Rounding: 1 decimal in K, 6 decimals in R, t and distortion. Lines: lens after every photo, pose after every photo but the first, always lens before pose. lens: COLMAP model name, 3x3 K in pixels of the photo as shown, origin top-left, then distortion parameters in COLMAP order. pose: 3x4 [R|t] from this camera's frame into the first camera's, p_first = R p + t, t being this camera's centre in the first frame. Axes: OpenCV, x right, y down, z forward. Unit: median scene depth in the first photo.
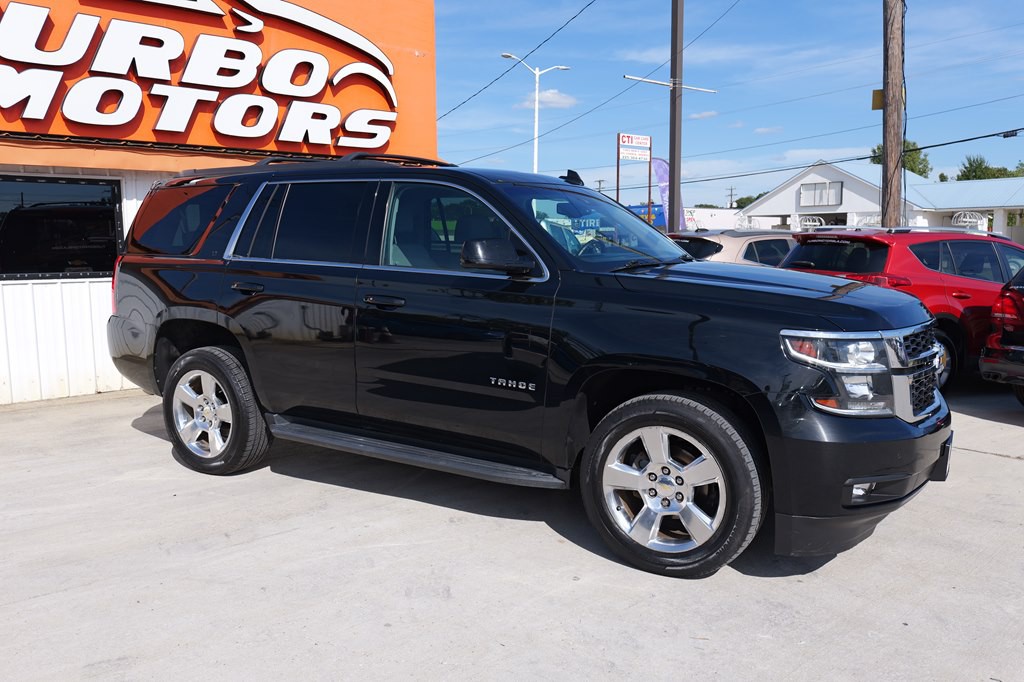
lens RADIAL K [[801.0, 0, 509.8], [0, 801.0, 341.3], [0, 0, 1]] dist [0.003228, -0.003651]
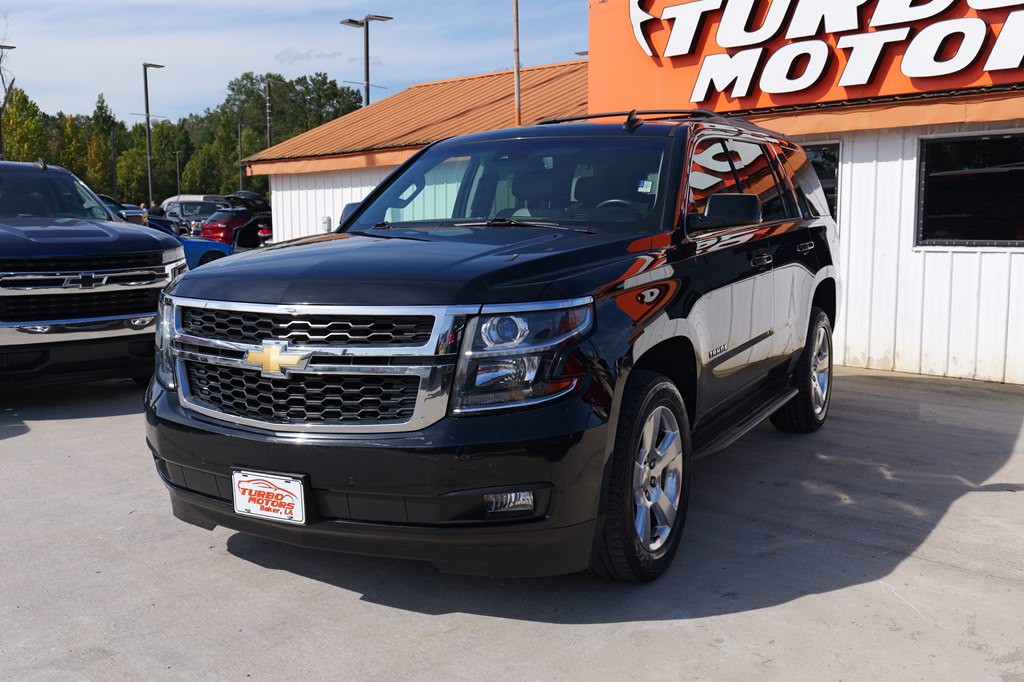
lens RADIAL K [[1015.0, 0, 509.2], [0, 1015.0, 341.1], [0, 0, 1]] dist [0.005759, -0.002046]
pose [[0.044581, 0.119693, -0.991810, 0.729664], [-0.118166, 0.986459, 0.113736, -0.062347], [0.991993, 0.112128, 0.058121, 0.580450]]
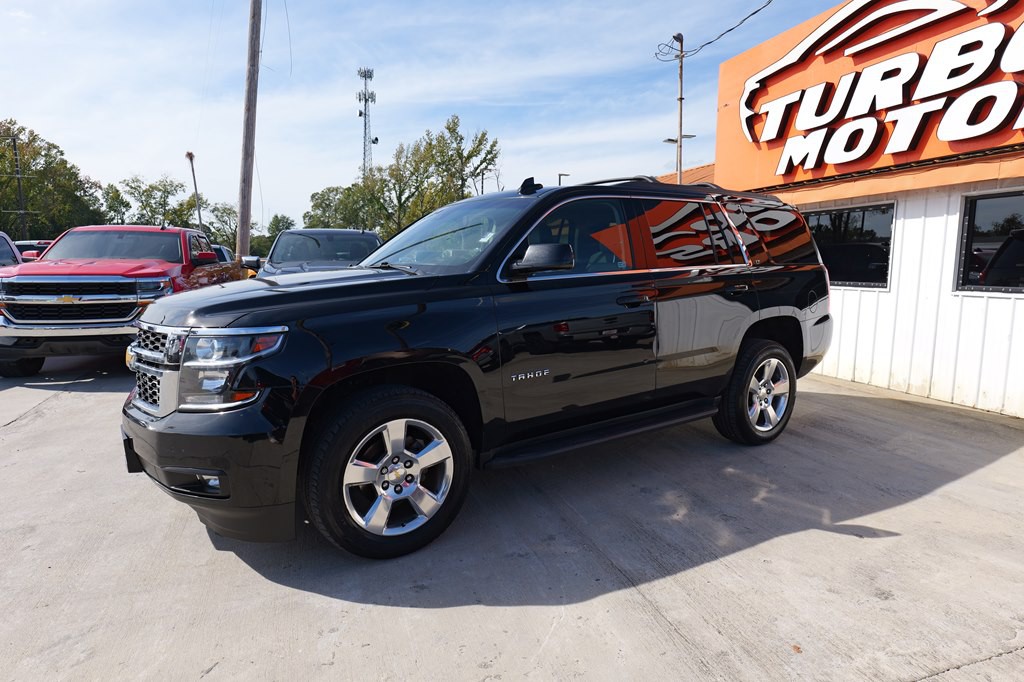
lens RADIAL K [[596.2, 0, 512.9], [0, 596.2, 343.0], [0, 0, 1]] dist [-0.012168, 0.001140]
pose [[-0.406517, 0.120830, -0.905618, 0.524050], [-0.115747, 0.976419, 0.182234, -0.100136], [0.906281, 0.178904, -0.382945, 0.884520]]
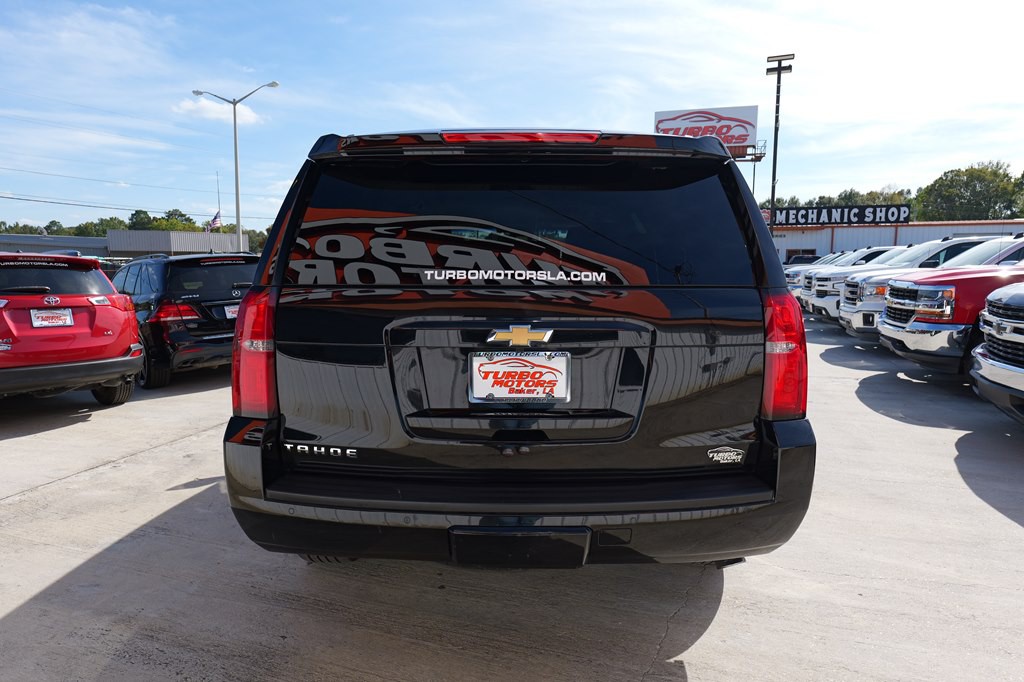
lens RADIAL K [[595.5, 0, 511.2], [0, 595.5, 340.5], [0, 0, 1]] dist [-0.011340, 0.001297]
pose [[-0.512334, -0.110192, 0.851687, -0.514360], [0.108425, 0.975498, 0.191434, -0.120192], [-0.851914, 0.190422, -0.487833, 0.963398]]
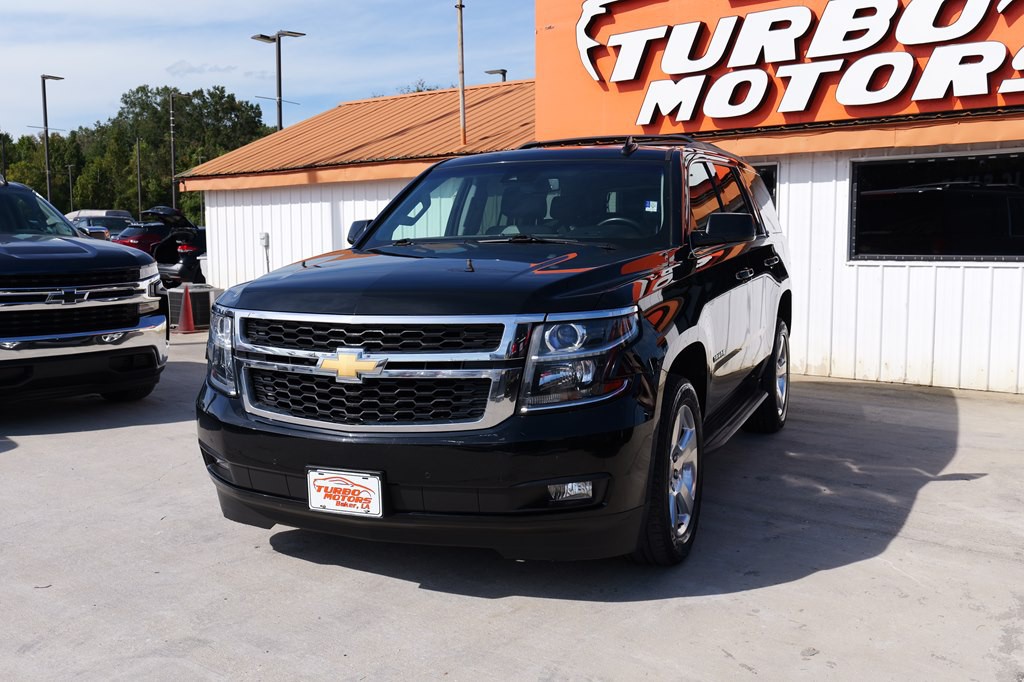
lens RADIAL K [[1015.5, 0, 505.6], [0, 1015.5, 338.8], [0, 0, 1]] dist [0.004475, 0.006358]
pose [[0.139501, 0.101439, -0.985012, 0.770535], [-0.117403, 0.989417, 0.085265, -0.053943], [0.983237, 0.103749, 0.149934, 0.502018]]
